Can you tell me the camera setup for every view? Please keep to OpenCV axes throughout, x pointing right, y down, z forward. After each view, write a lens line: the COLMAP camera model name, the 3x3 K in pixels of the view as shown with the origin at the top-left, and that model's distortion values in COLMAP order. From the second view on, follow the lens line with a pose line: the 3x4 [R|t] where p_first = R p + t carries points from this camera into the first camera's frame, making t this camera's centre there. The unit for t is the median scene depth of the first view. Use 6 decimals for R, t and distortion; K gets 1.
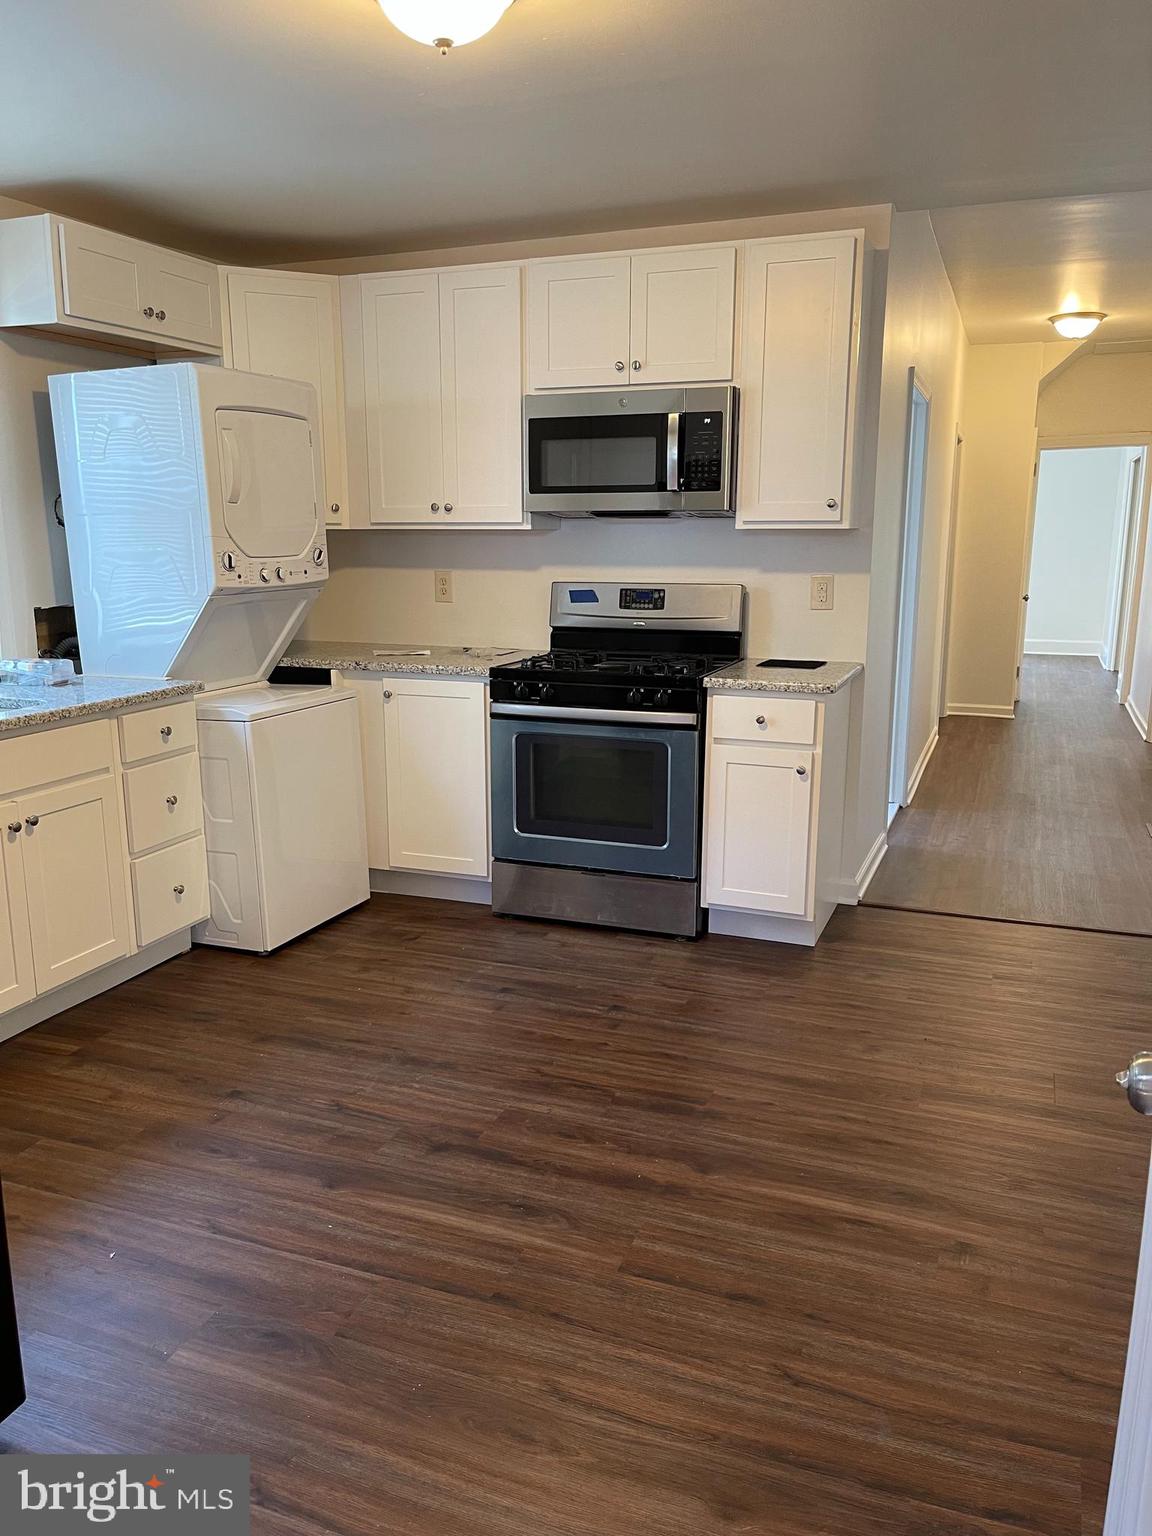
lens RADIAL K [[1172.7, 0, 571.4], [0, 1172.7, 785.3], [0, 0, 1]] dist [0.077703, -0.099412]
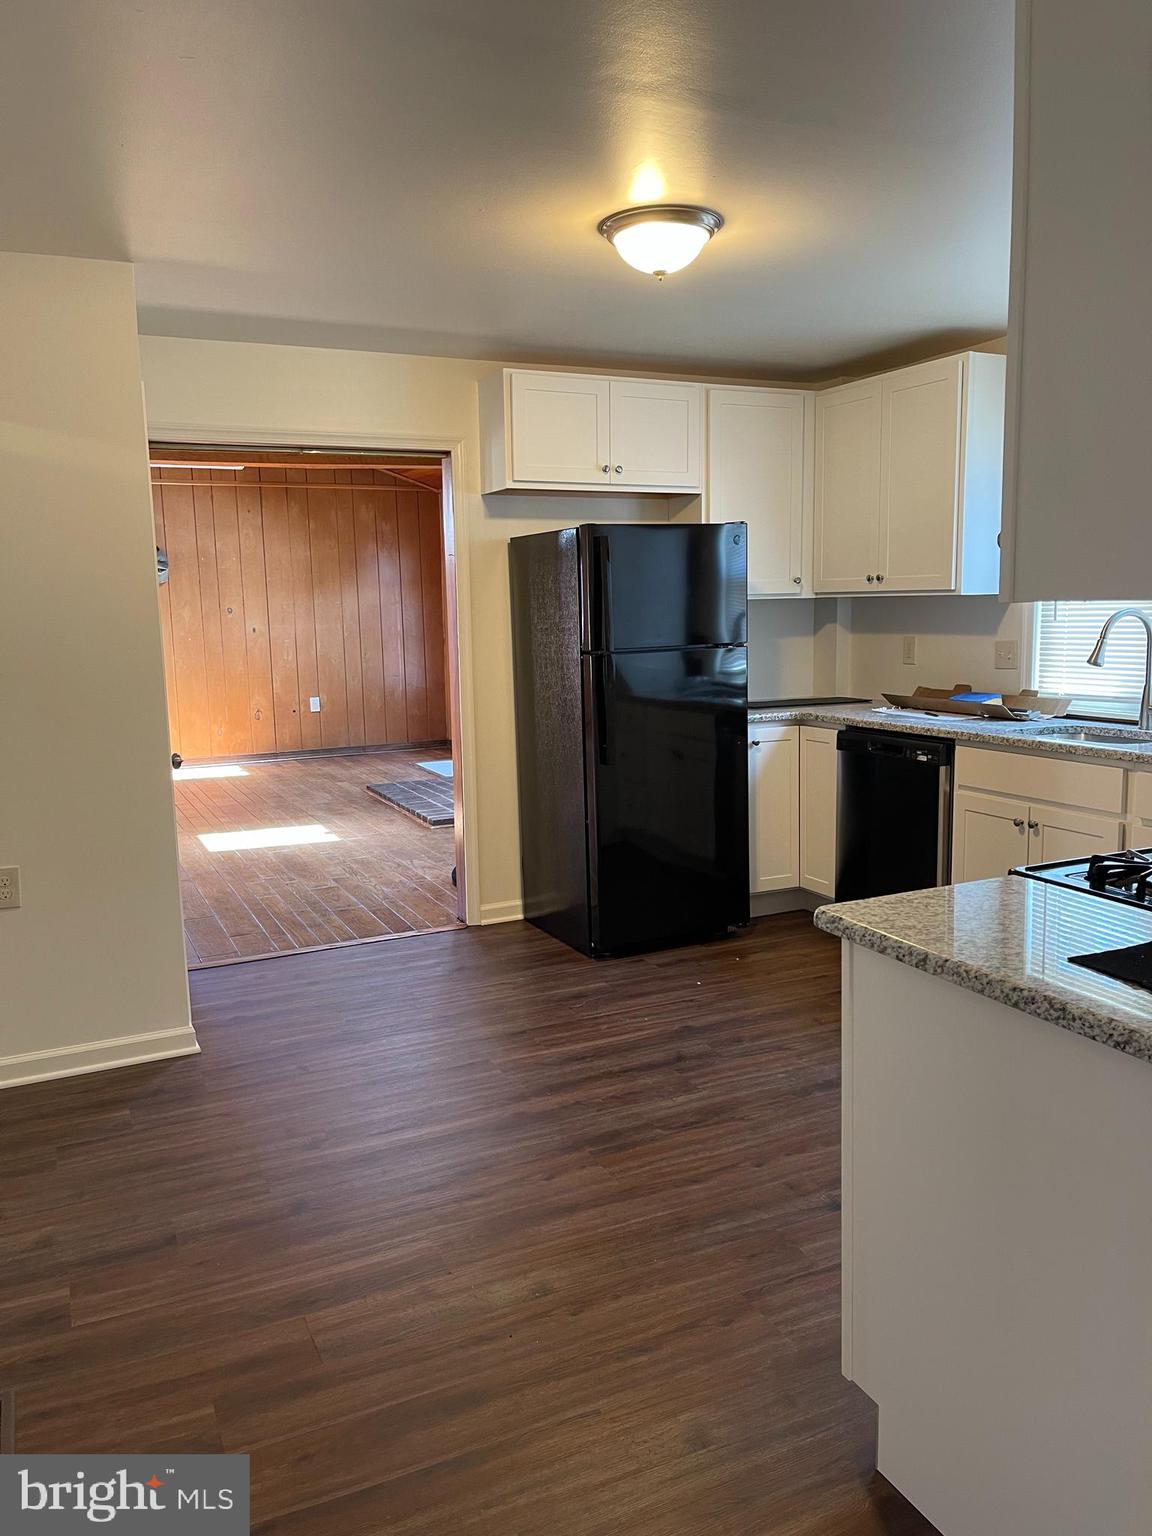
lens RADIAL K [[1172.7, 0, 571.4], [0, 1172.7, 785.3], [0, 0, 1]] dist [0.077703, -0.099412]
pose [[-0.698201, 0.127948, -0.704375, 0.837137], [-0.134086, 0.943116, 0.304225, -0.357770], [0.703232, 0.306857, -0.641329, 1.599192]]
